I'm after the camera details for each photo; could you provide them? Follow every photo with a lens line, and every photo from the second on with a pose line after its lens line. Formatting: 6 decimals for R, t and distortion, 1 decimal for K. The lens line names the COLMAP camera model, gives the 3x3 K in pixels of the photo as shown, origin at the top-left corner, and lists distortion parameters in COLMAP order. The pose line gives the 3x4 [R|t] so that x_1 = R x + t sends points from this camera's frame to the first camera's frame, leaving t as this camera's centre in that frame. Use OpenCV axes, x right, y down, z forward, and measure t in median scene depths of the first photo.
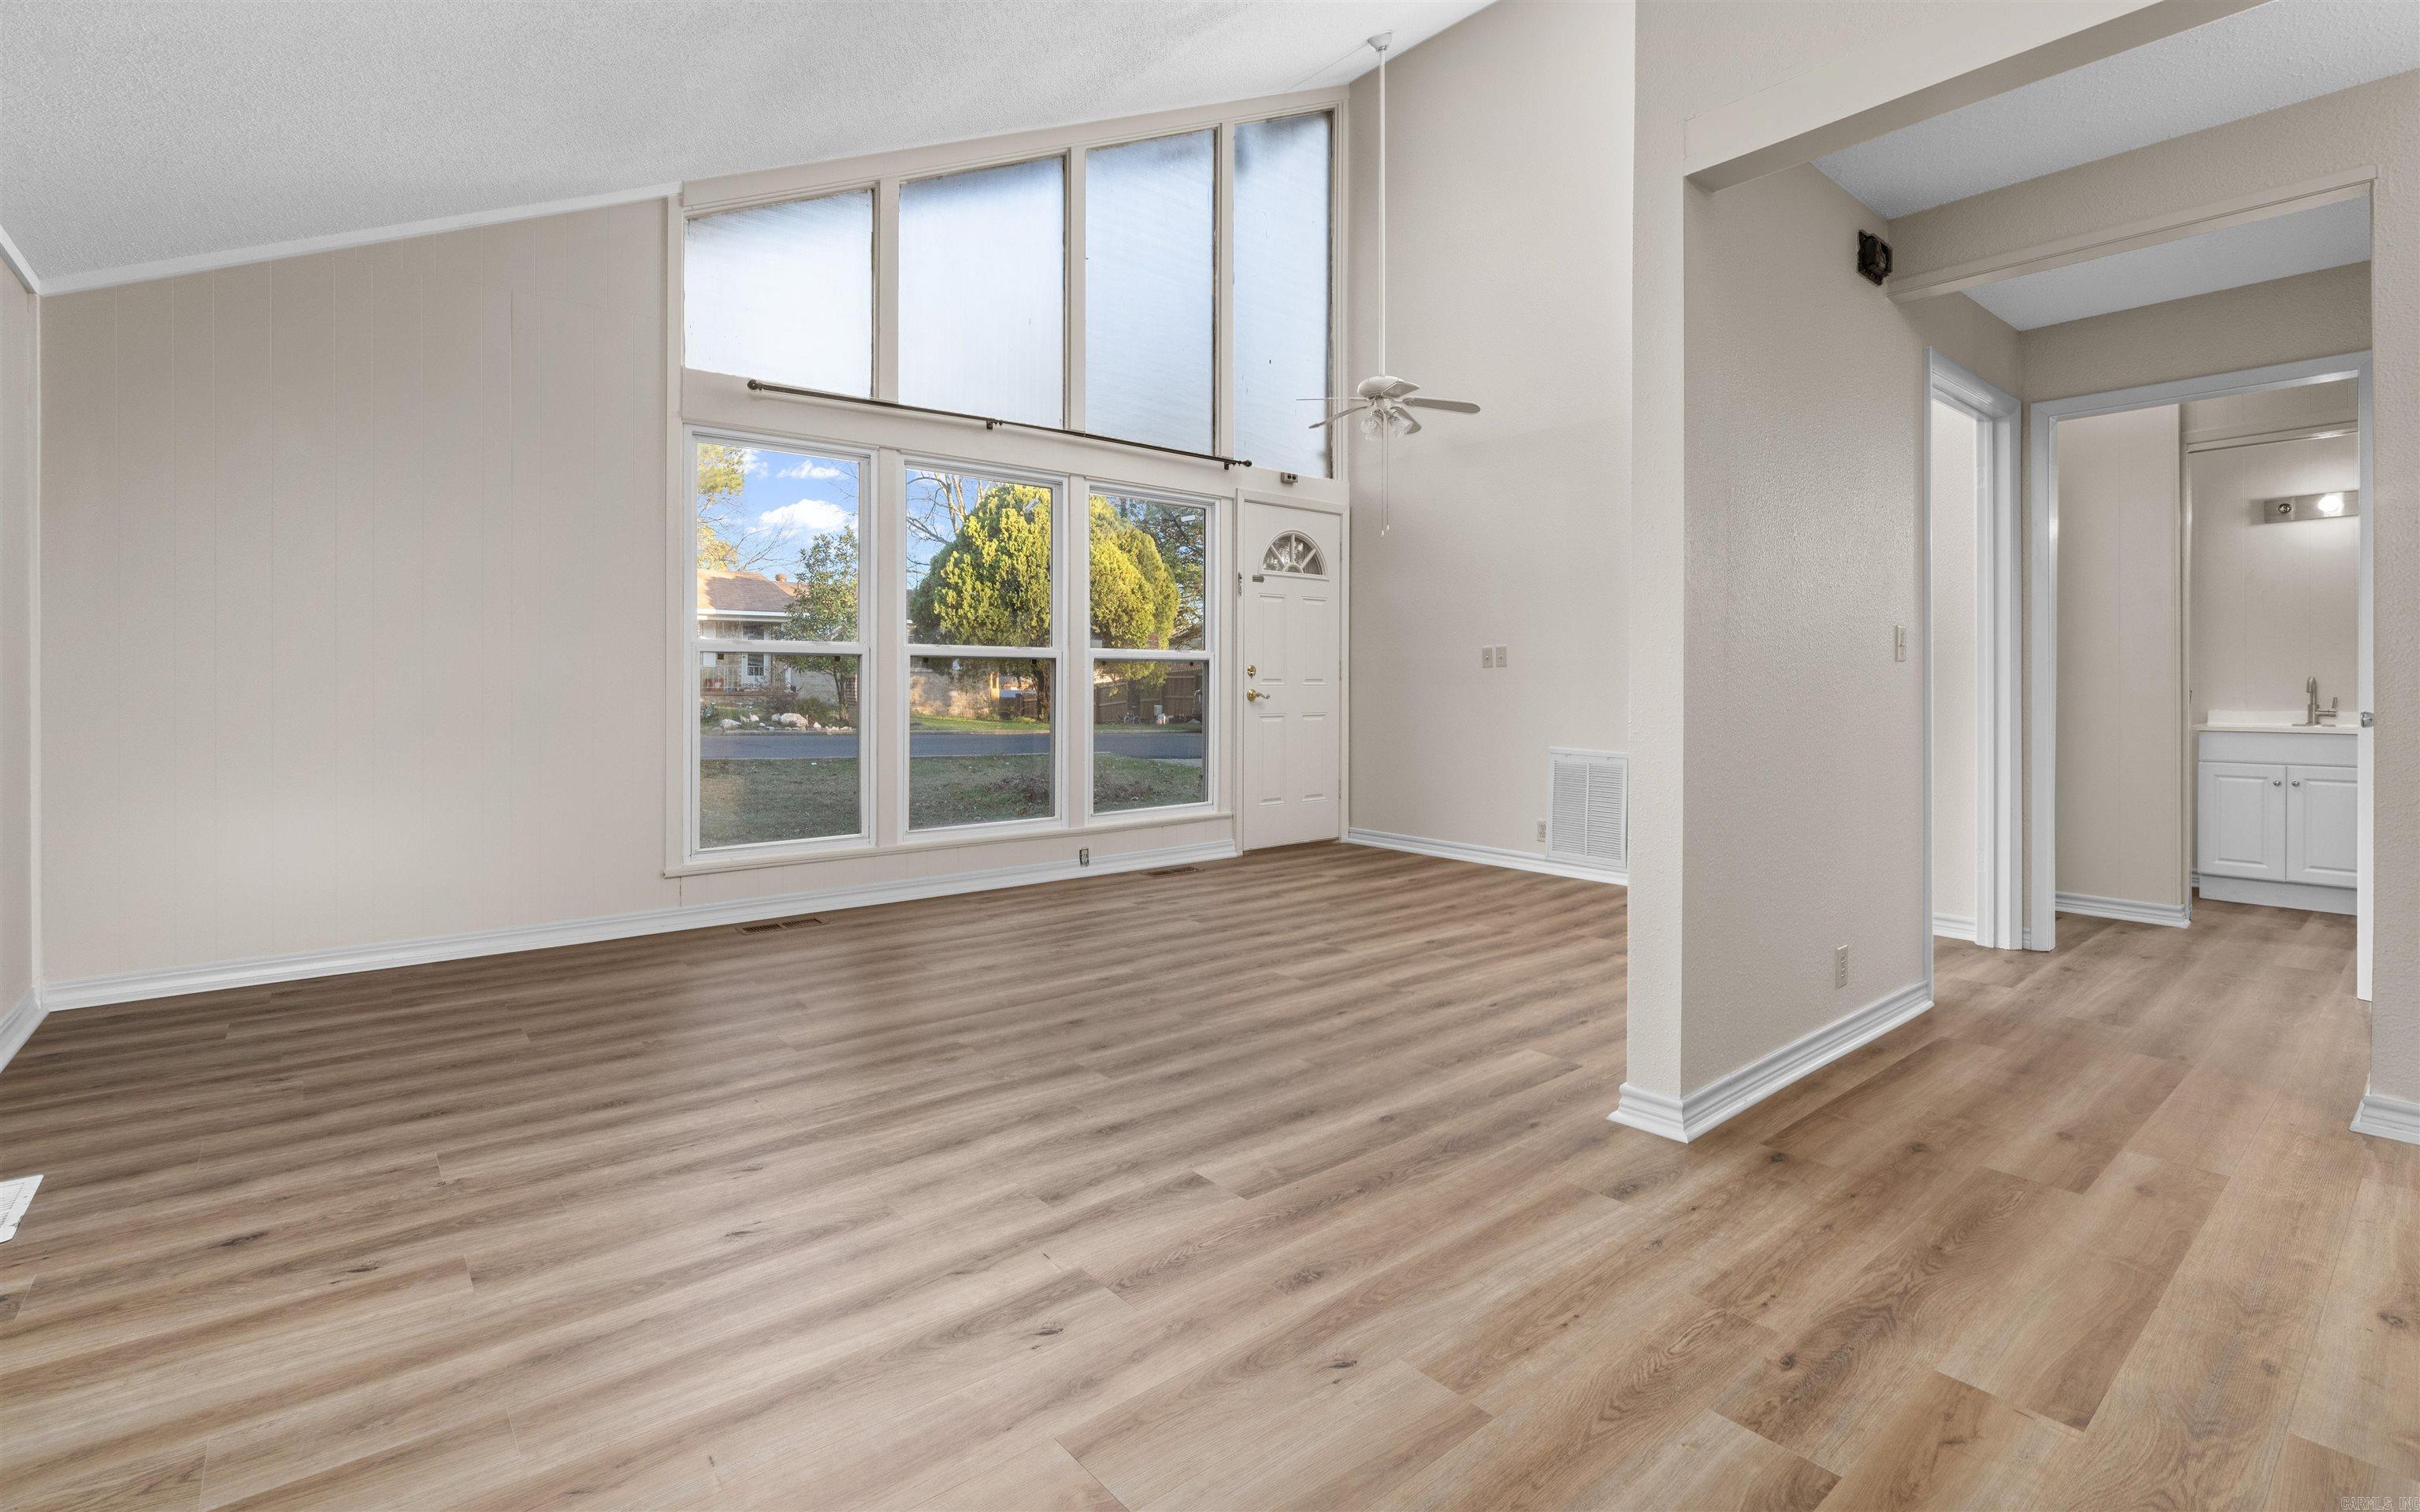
lens RADIAL K [[1098.6, 0, 1215.8], [0, 1098.6, 670.5], [0, 0, 1]] dist [-0.015558, 0.005731]
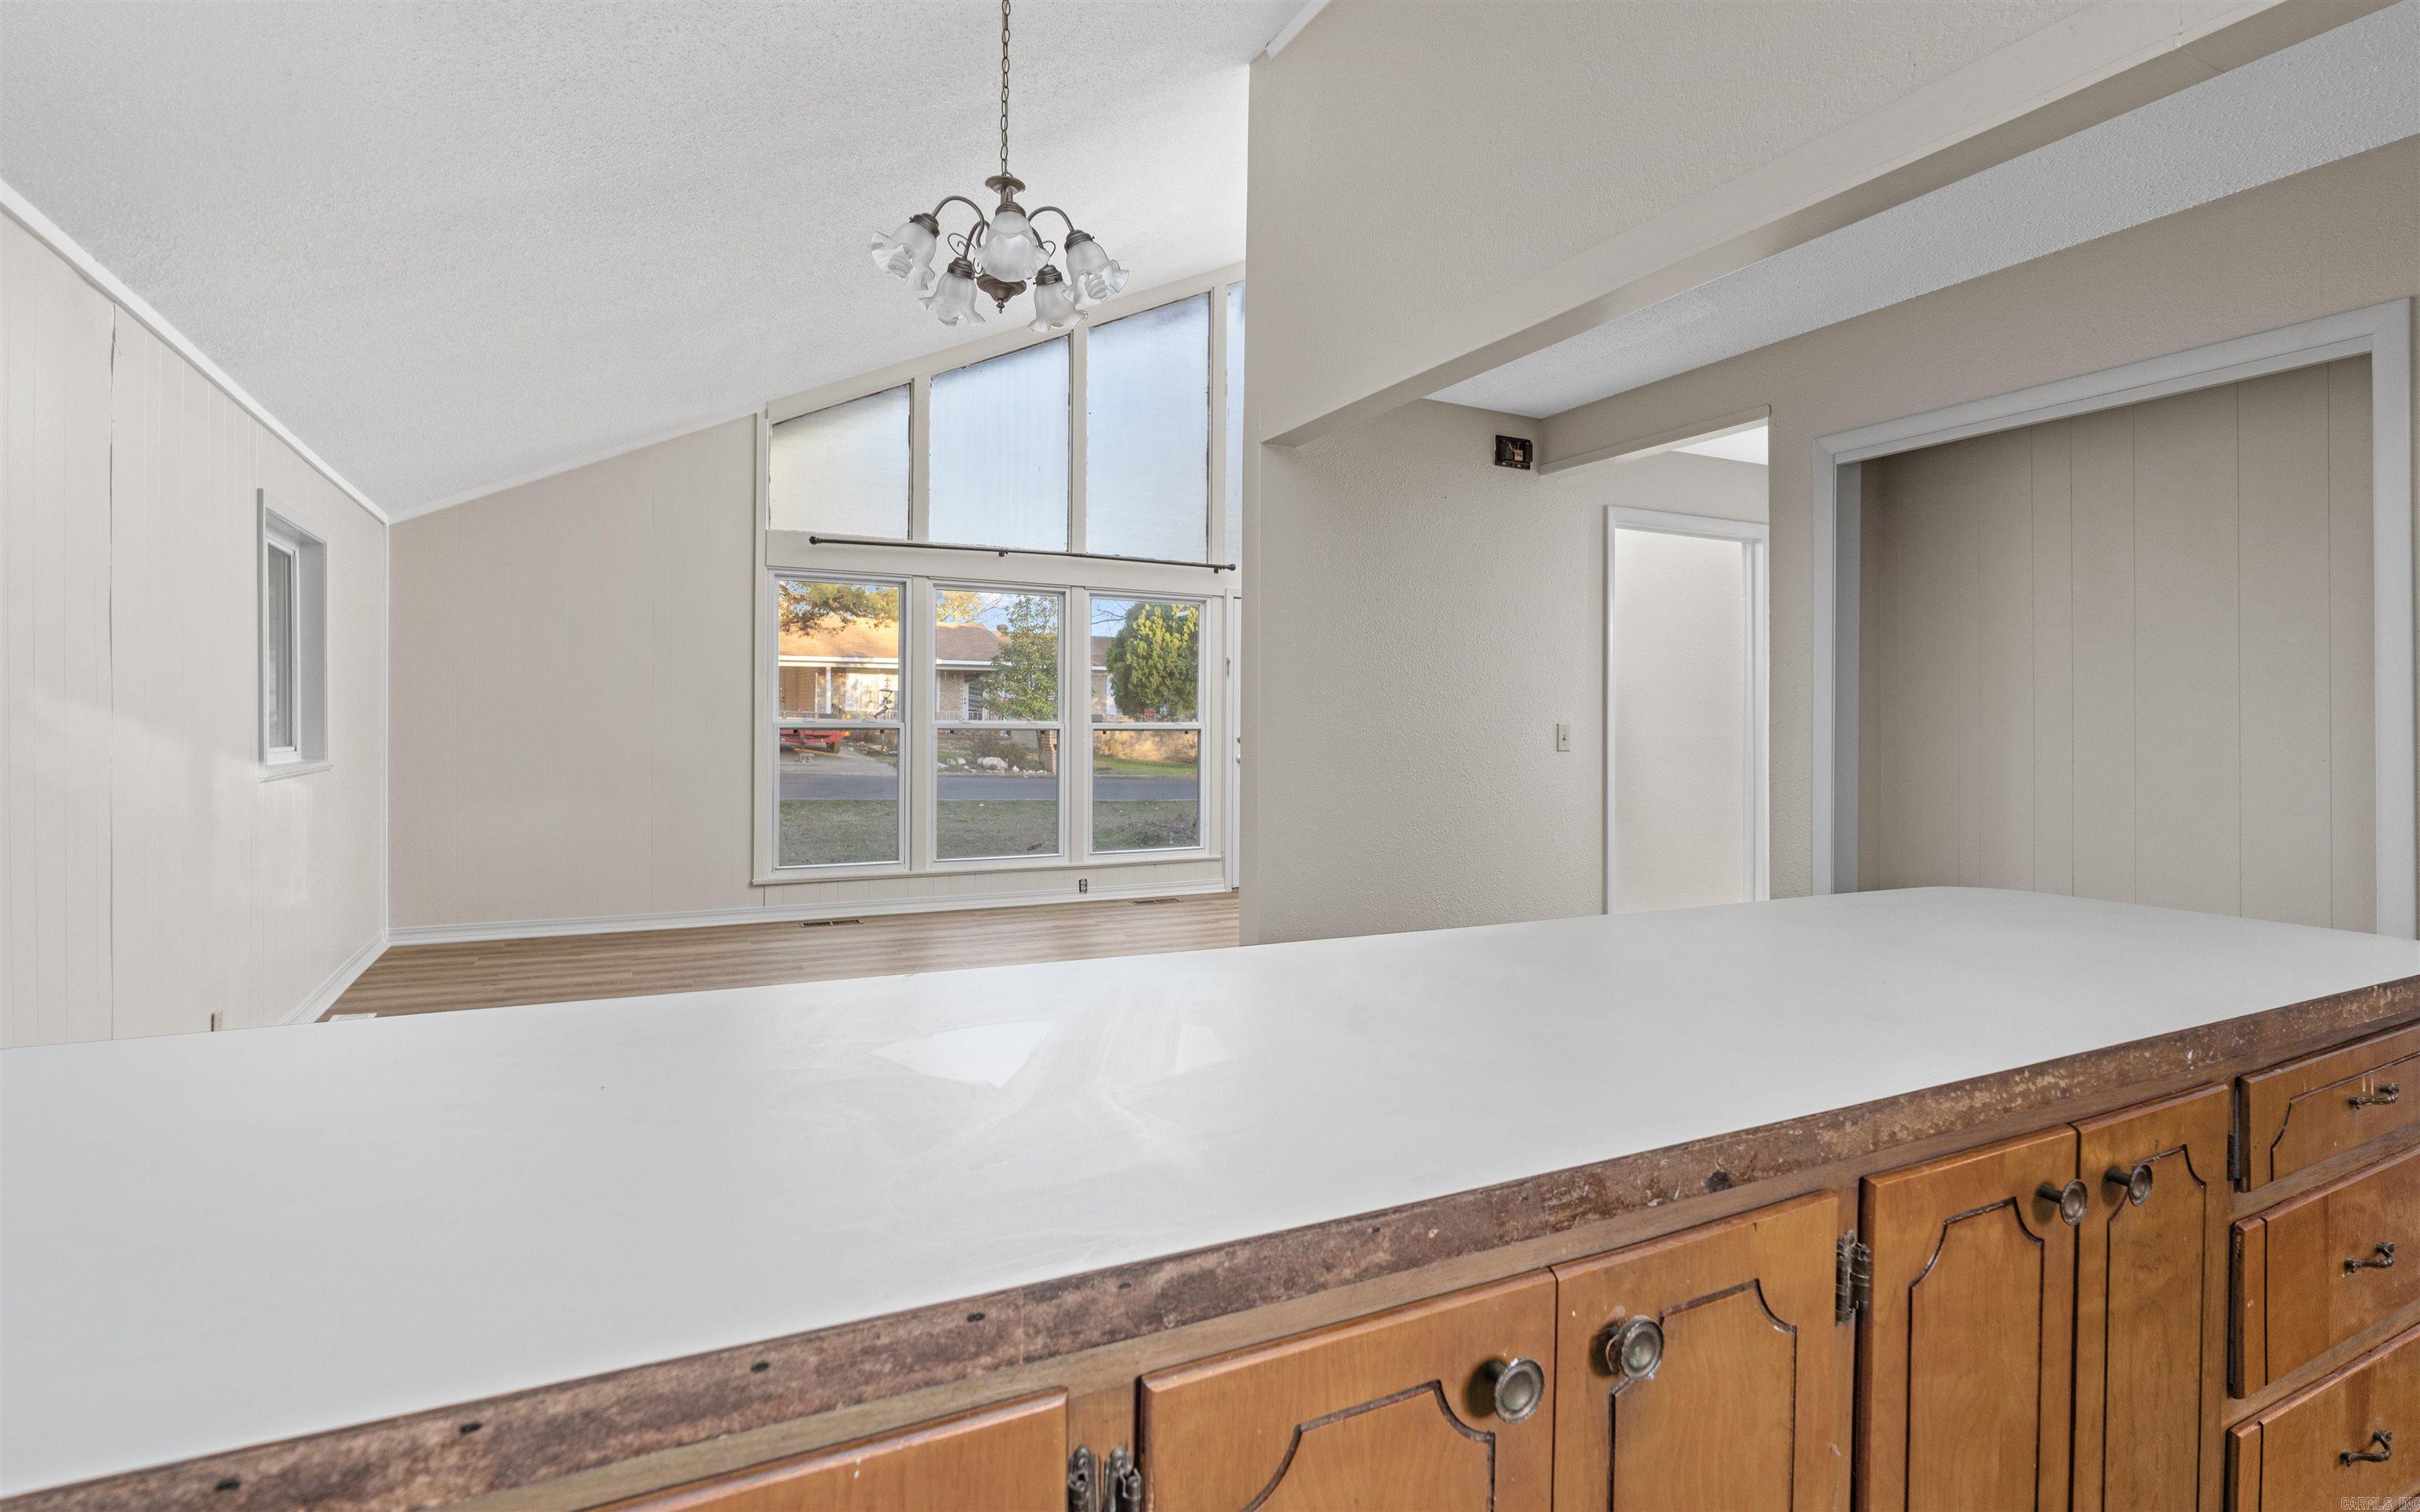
lens RADIAL K [[1144.6, 0, 1222.2], [0, 1144.6, 715.3], [0, 0, 1]] dist [-0.001235, -0.000683]
pose [[0.976913, 0.005688, -0.213564, 0.284450], [-0.004928, 0.999979, 0.004090, -0.030488], [0.213583, -0.002943, 0.976921, -0.231416]]
